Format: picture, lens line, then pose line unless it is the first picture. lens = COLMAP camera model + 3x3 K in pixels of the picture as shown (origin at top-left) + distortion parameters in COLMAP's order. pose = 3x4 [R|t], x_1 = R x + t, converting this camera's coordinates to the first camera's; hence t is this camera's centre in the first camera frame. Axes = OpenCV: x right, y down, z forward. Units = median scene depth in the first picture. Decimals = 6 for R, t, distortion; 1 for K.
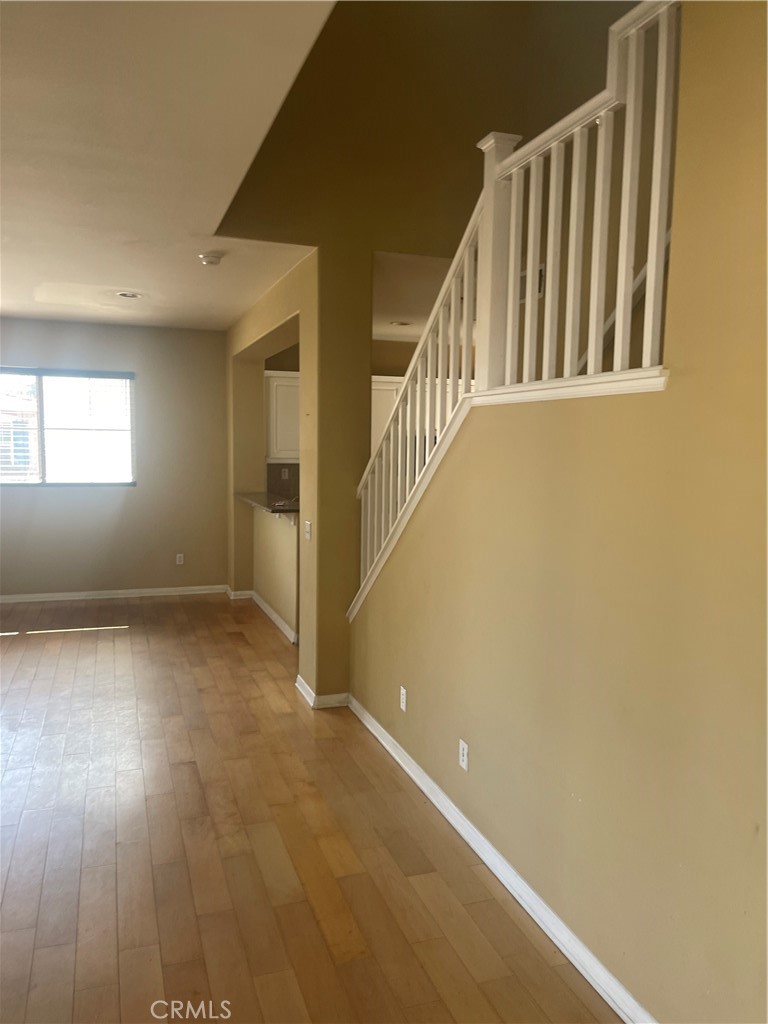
lens RADIAL K [[754.6, 0, 383.8], [0, 754.6, 515.7], [0, 0, 1]] dist [0.002267, -0.000699]
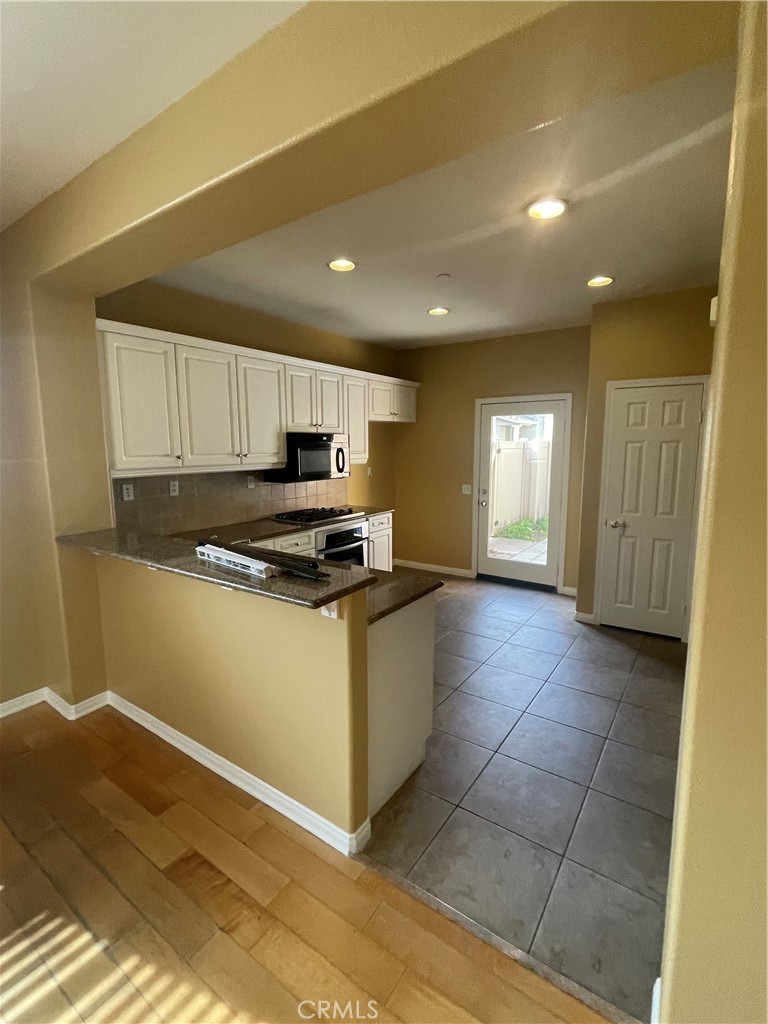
lens RADIAL K [[472.7, 0, 376.8], [0, 472.7, 513.2], [0, 0, 1]] dist [0.001573, 0.001415]
pose [[0.821487, -0.093886, 0.562445, -0.323705], [0.073614, 0.995560, 0.058666, -0.080580], [-0.565456, -0.006789, 0.824751, 0.944901]]
